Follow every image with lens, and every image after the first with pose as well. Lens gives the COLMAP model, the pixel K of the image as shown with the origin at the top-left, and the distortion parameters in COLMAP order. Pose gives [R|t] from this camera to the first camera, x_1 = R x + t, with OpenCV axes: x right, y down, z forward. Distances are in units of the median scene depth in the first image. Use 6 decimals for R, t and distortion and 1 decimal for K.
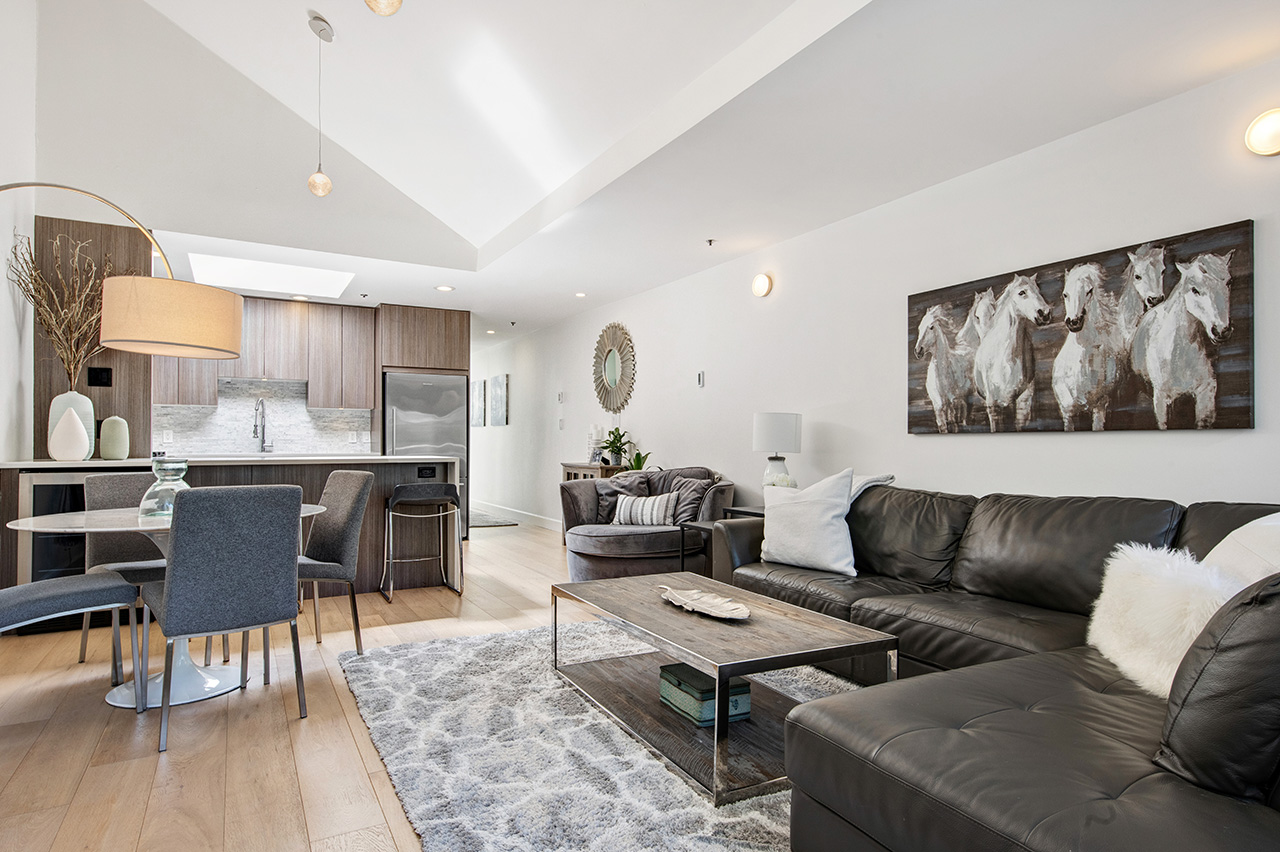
lens RADIAL K [[725.7, 0, 643.4], [0, 725.7, 434.9], [0, 0, 1]] dist [0.021061, -0.002455]
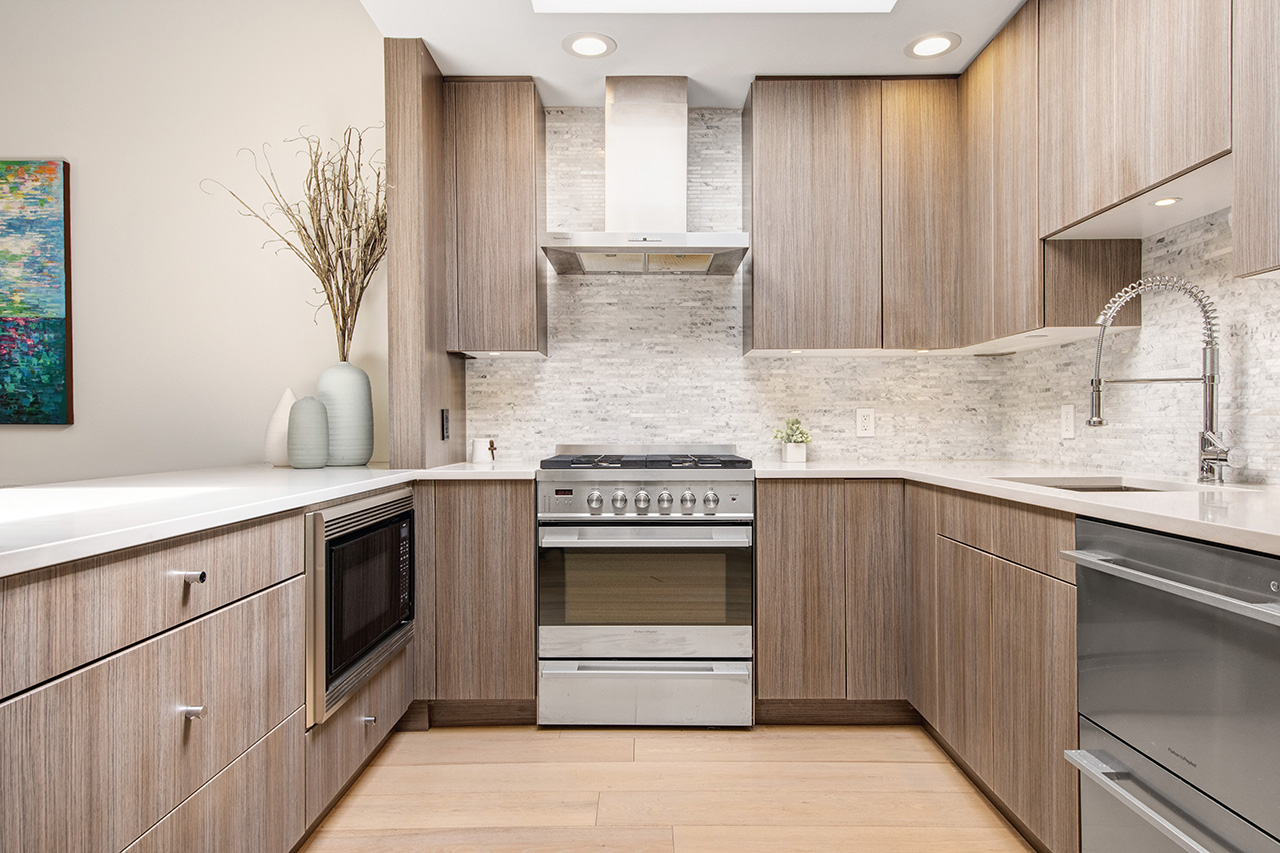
lens RADIAL K [[758.7, 0, 642.7], [0, 758.7, 430.8], [0, 0, 1]] dist [0.017548, -0.003396]
pose [[-0.486645, 0.007288, -0.873570, -0.369905], [0.012401, 0.999922, 0.001434, 0.006524], [0.873512, -0.010135, -0.486697, 1.901241]]
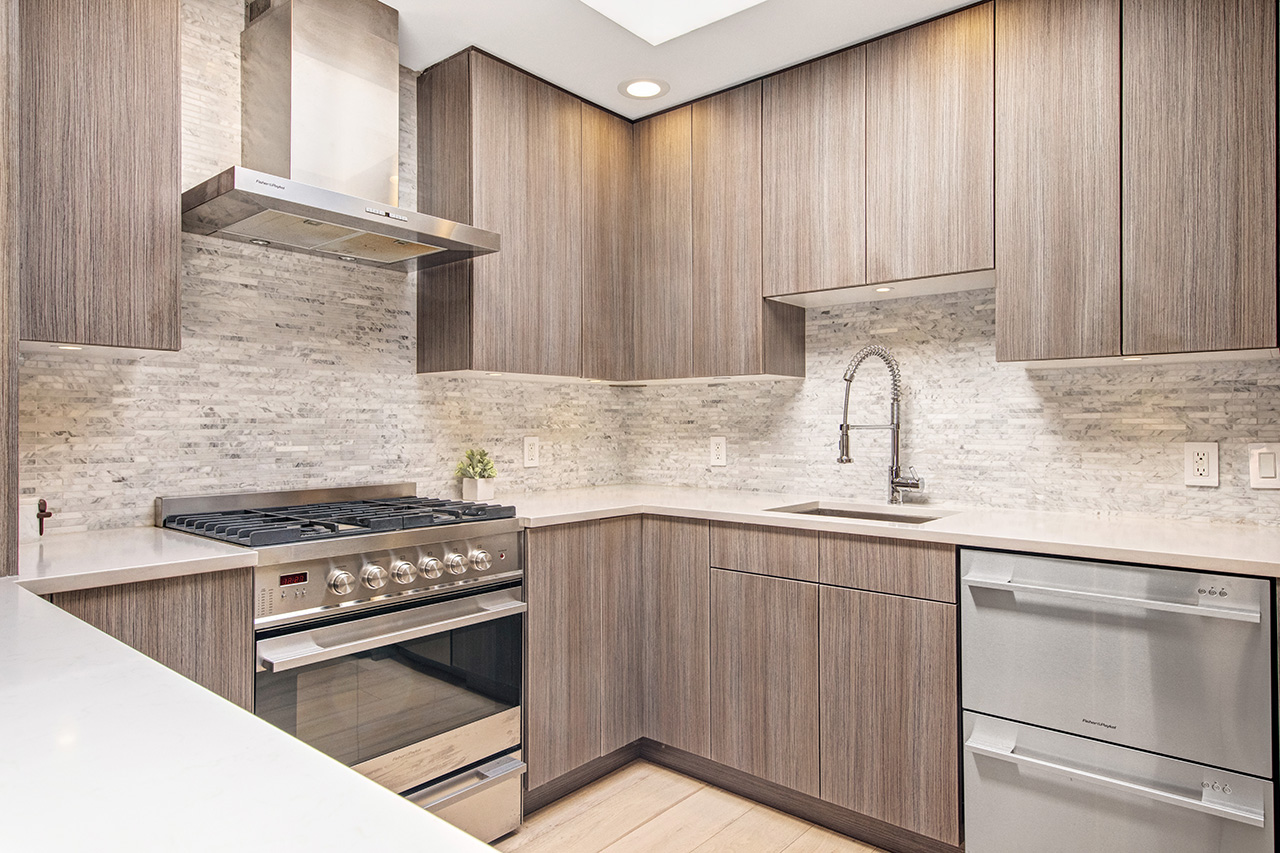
lens RADIAL K [[759.2, 0, 641.0], [0, 759.2, 419.5], [0, 0, 1]] dist [0.015603, -0.000657]
pose [[0.352228, -0.007439, -0.935885, -0.450357], [0.009372, 0.999946, -0.004422, -0.029501], [0.935867, -0.007213, 0.352279, 1.512032]]
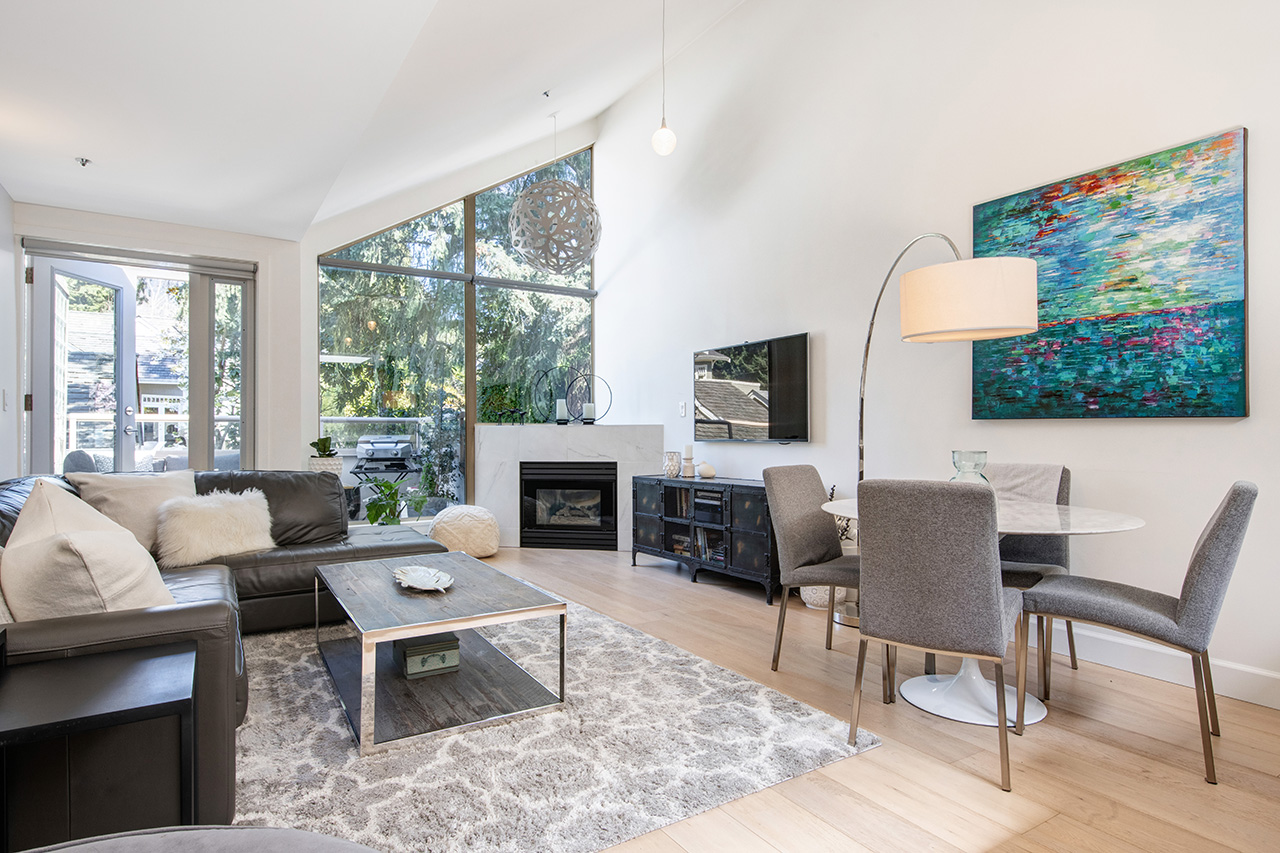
lens RADIAL K [[696.6, 0, 643.5], [0, 696.6, 427.0], [0, 0, 1]] dist [0.015755, -0.001997]
pose [[-0.998332, -0.000591, -0.057731, -0.147045], [0.000409, 0.999850, -0.017312, 0.015276], [0.057732, -0.017307, -0.998182, 1.587074]]
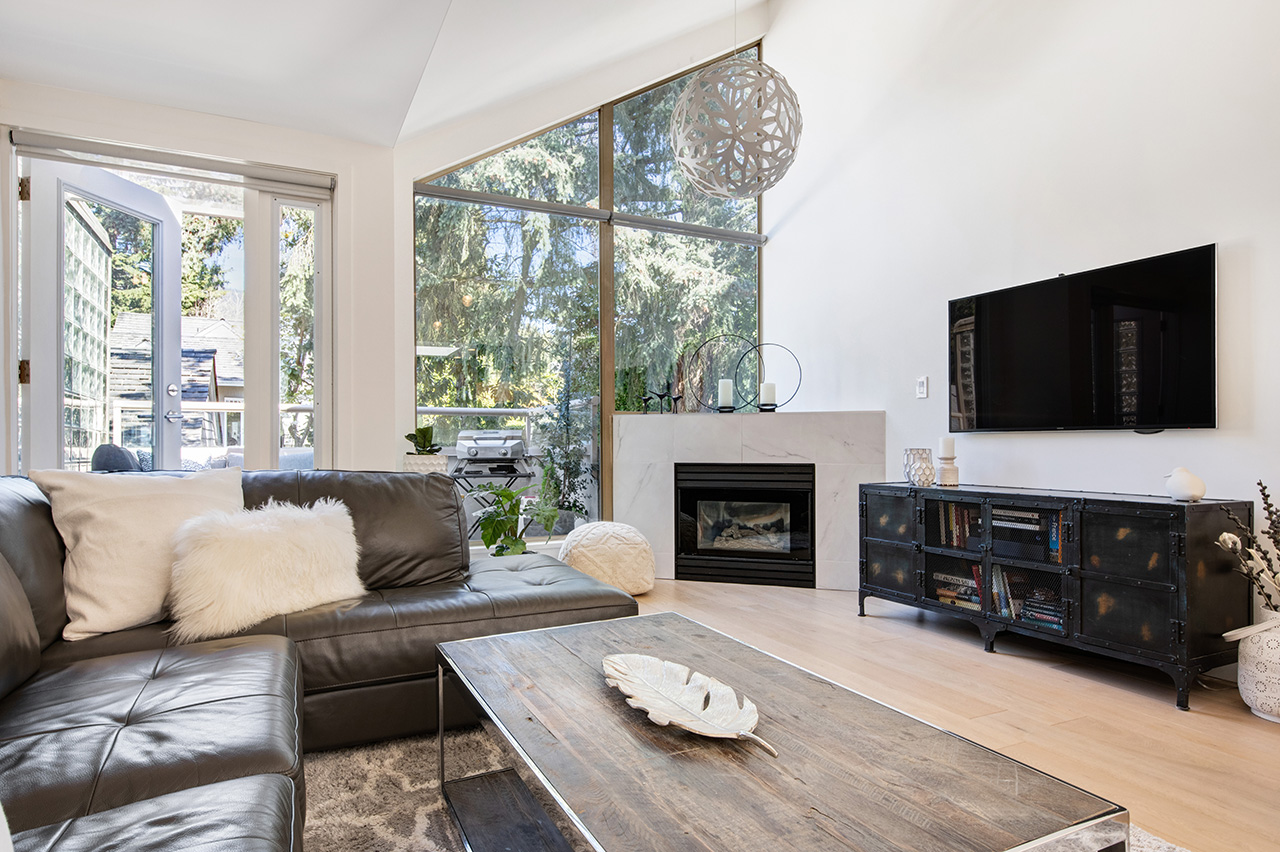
lens RADIAL K [[725.7, 0, 643.4], [0, 725.7, 434.9], [0, 0, 1]] dist [0.021061, -0.002455]
pose [[-0.998895, 0.000093, 0.047003, 0.057230], [-0.000632, 0.999881, -0.015401, 0.040556], [-0.046999, -0.015414, -0.998776, 1.161698]]
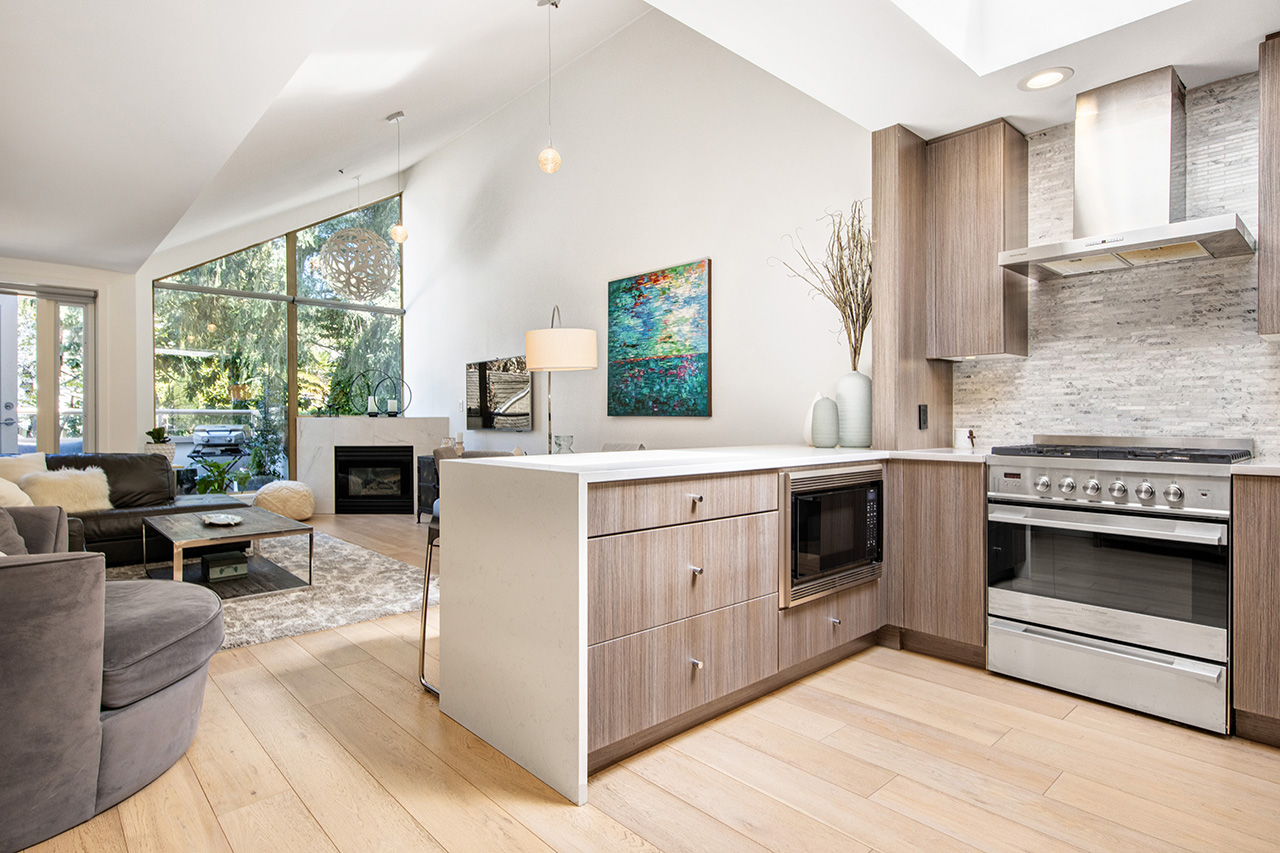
lens RADIAL K [[662.8, 0, 645.4], [0, 662.8, 421.9], [0, 0, 1]] dist [0.008891, -0.001094]
pose [[-0.971604, 0.001331, -0.236611, -0.399111], [0.002652, 0.999983, -0.005265, 0.008940], [0.236600, -0.005743, -0.971590, 2.102894]]
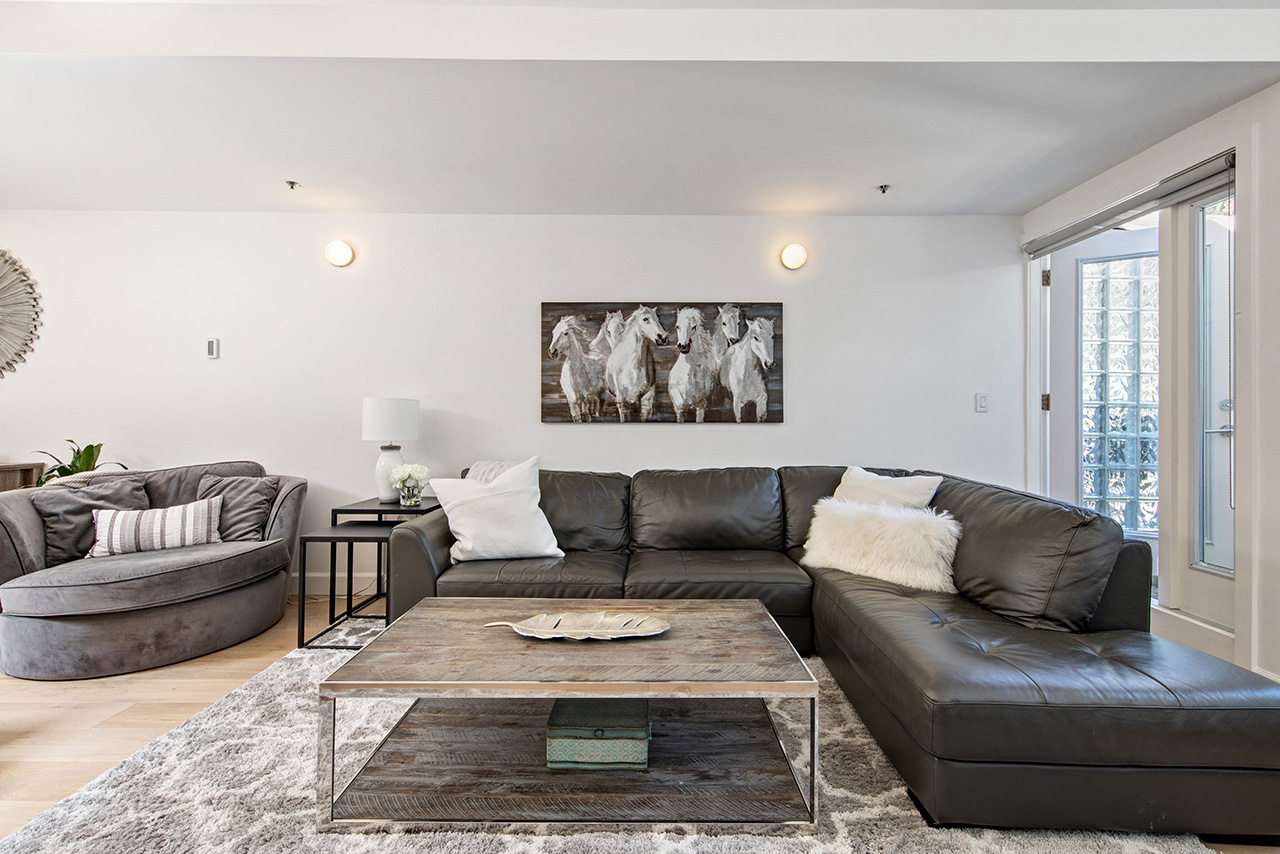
lens RADIAL K [[554.4, 0, 645.1], [0, 554.4, 415.1], [0, 0, 1]] dist [0.012931, -0.005824]
pose [[0.485894, 0.007840, 0.873983, -0.353395], [-0.012220, 0.999923, -0.002176, -0.014503], [-0.873932, -0.009623, 0.485952, 0.471959]]
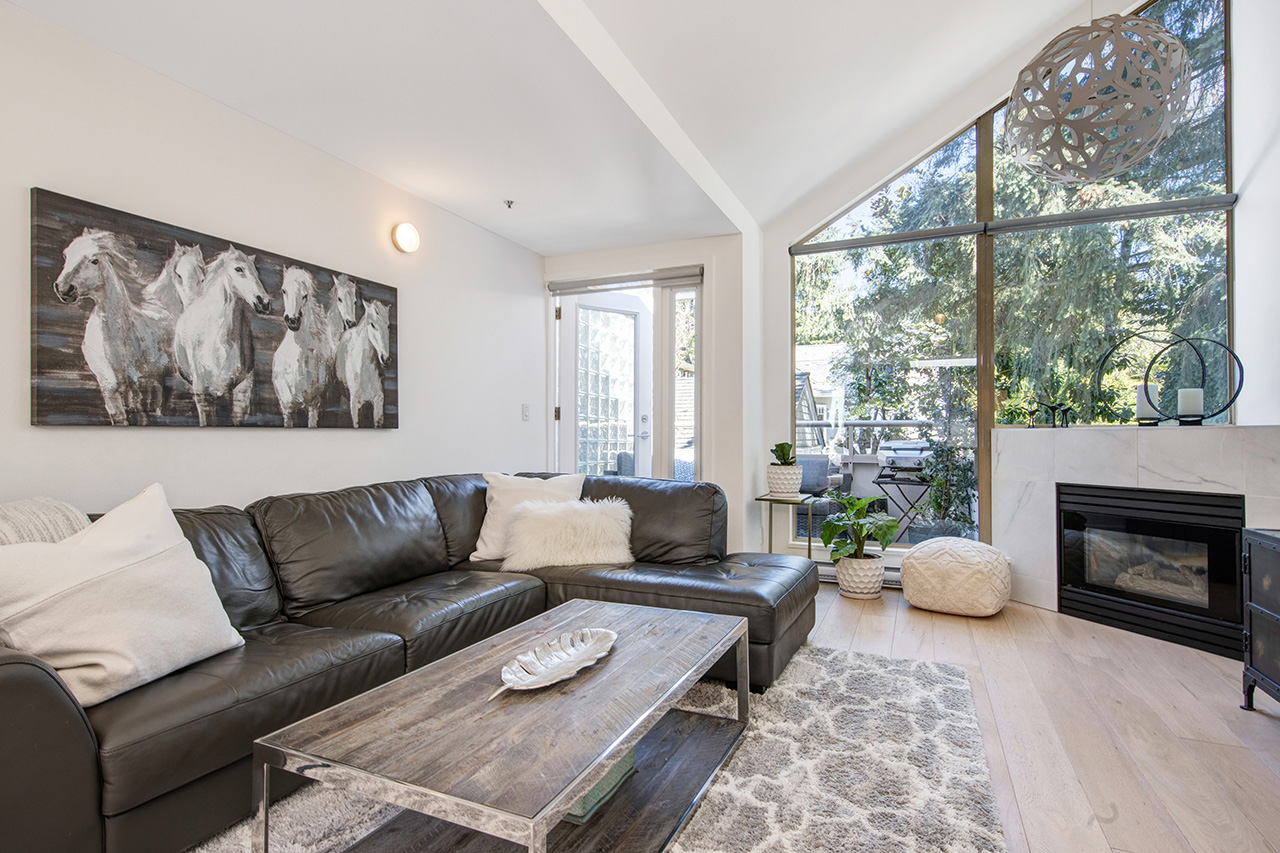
lens RADIAL K [[638.7, 0, 646.4], [0, 638.7, 428.4], [0, 0, 1]] dist [0.011574, -0.000409]
pose [[-0.608981, 0.007529, 0.793149, -0.373884], [-0.009776, 0.999808, -0.016997, 0.005980], [-0.793124, -0.018105, -0.608791, 1.015282]]
